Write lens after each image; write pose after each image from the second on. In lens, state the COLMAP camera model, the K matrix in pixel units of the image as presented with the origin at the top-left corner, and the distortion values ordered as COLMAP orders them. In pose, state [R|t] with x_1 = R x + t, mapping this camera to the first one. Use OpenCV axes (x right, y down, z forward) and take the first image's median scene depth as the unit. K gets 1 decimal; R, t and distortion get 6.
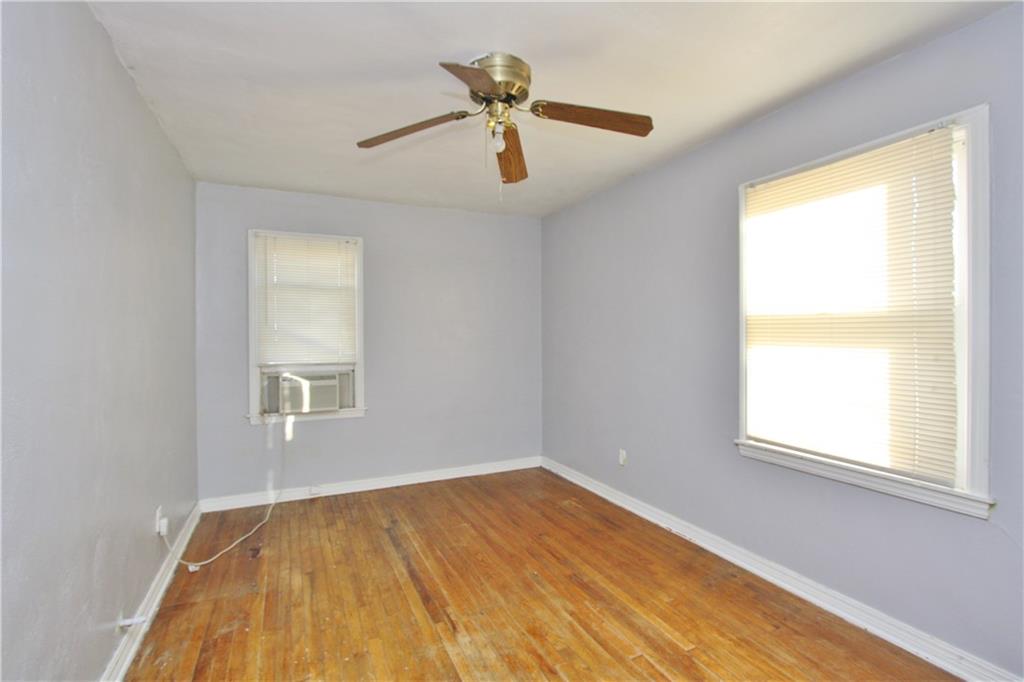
lens RADIAL K [[476.9, 0, 513.9], [0, 476.9, 337.5], [0, 0, 1]] dist [-0.011759, 0.001288]
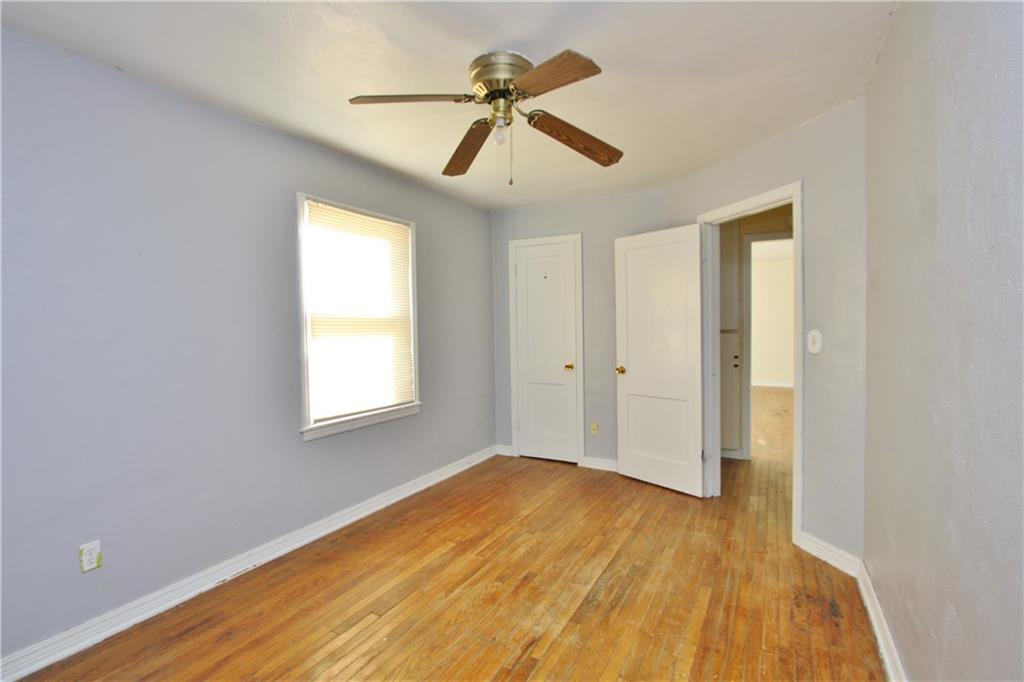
lens RADIAL K [[476.9, 0, 513.9], [0, 476.9, 337.5], [0, 0, 1]] dist [-0.011759, 0.001288]
pose [[-0.585641, -0.003748, 0.810562, -0.829110], [0.020998, 0.999584, 0.019793, -0.001932], [-0.810298, 0.028612, -0.585319, 1.509453]]
